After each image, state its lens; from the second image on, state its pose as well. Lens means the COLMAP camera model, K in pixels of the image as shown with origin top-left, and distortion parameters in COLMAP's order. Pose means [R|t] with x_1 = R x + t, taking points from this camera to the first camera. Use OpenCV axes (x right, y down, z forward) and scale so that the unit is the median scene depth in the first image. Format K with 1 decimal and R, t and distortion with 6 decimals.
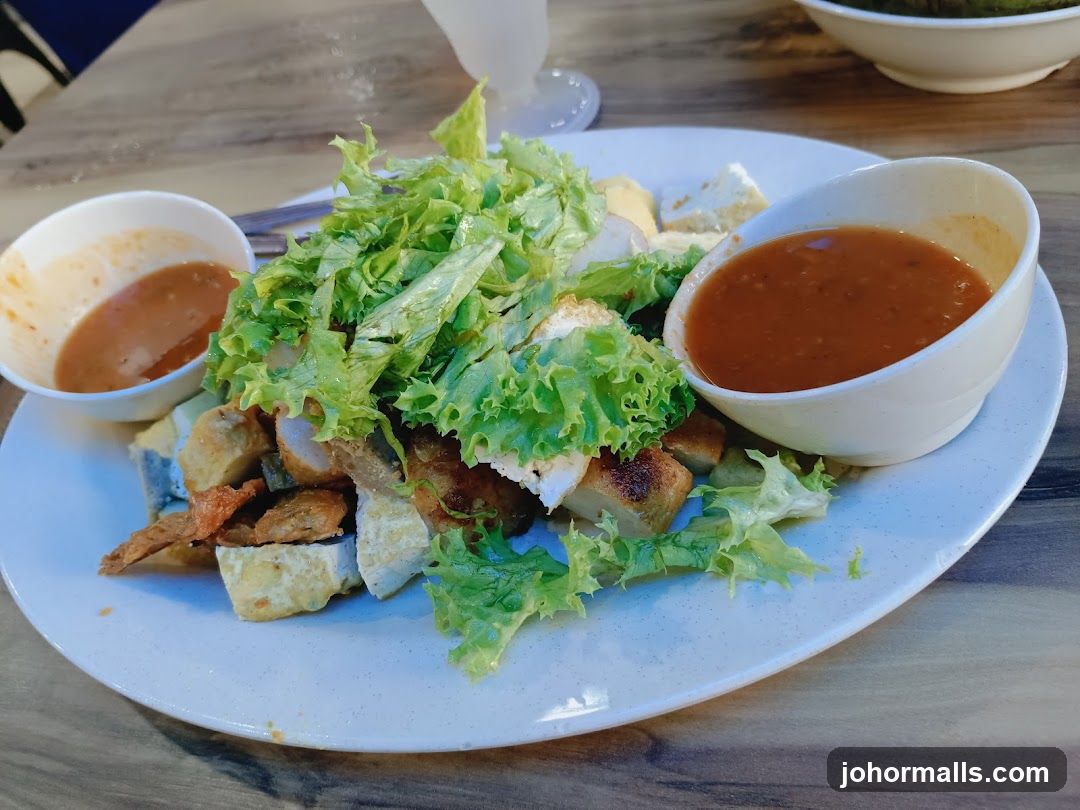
lens RADIAL K [[875.6, 0, 570.4], [0, 875.6, 437.8], [0, 0, 1]] dist [0.131122, -0.366935]
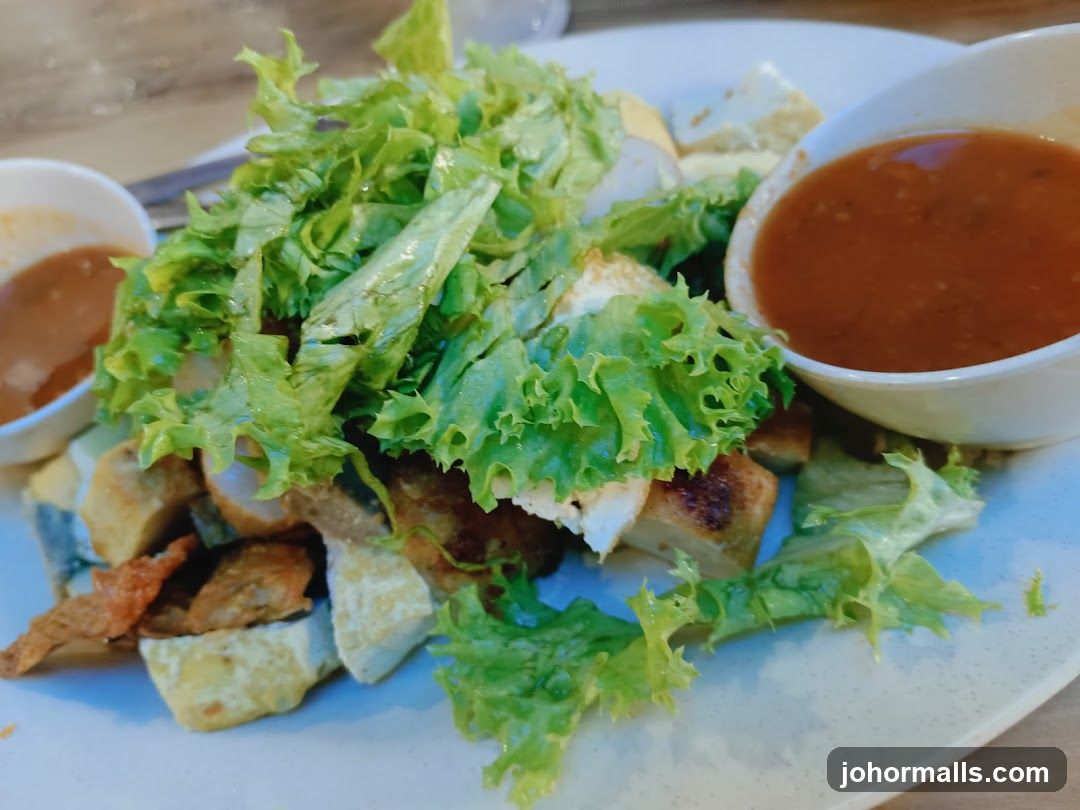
lens RADIAL K [[875.6, 0, 570.4], [0, 875.6, 437.8], [0, 0, 1]] dist [0.131122, -0.366935]
pose [[0.994537, -0.093006, 0.047386, -0.071270], [0.090175, 0.994192, 0.058740, -0.055901], [-0.052574, -0.054146, 0.997148, 0.283124]]
